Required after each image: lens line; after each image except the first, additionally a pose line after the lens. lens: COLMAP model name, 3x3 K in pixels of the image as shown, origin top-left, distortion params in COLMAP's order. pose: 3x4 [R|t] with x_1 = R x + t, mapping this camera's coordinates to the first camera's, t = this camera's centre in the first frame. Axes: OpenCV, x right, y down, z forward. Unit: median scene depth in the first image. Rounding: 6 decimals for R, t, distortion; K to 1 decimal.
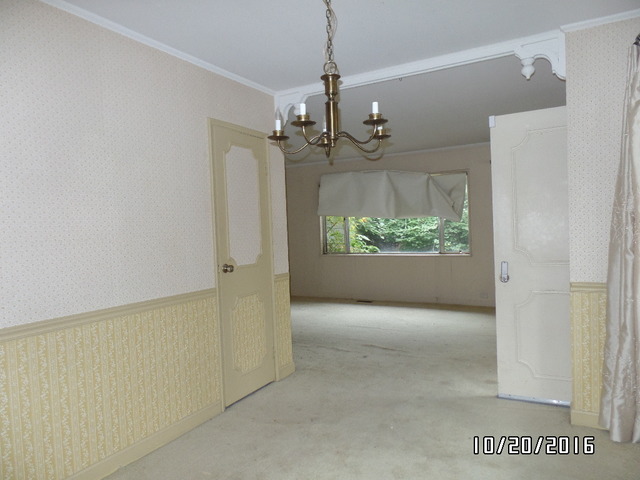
lens RADIAL K [[440.3, 0, 320.0], [0, 440.3, 240.0], [0, 0, 1]] dist [-0.000261, -0.003414]
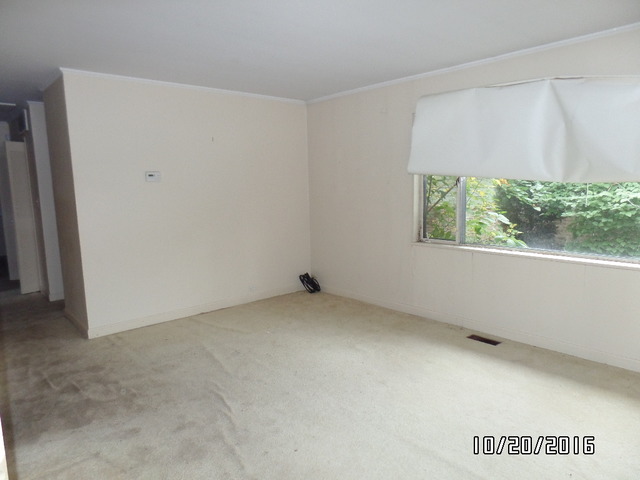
lens RADIAL K [[440.3, 0, 320.0], [0, 440.3, 240.0], [0, 0, 1]] dist [-0.000261, -0.003414]
pose [[0.944278, 0.057693, -0.324052, 0.060196], [-0.023951, 0.993952, 0.107167, -0.021562], [0.328275, -0.093434, 0.939950, 0.342561]]
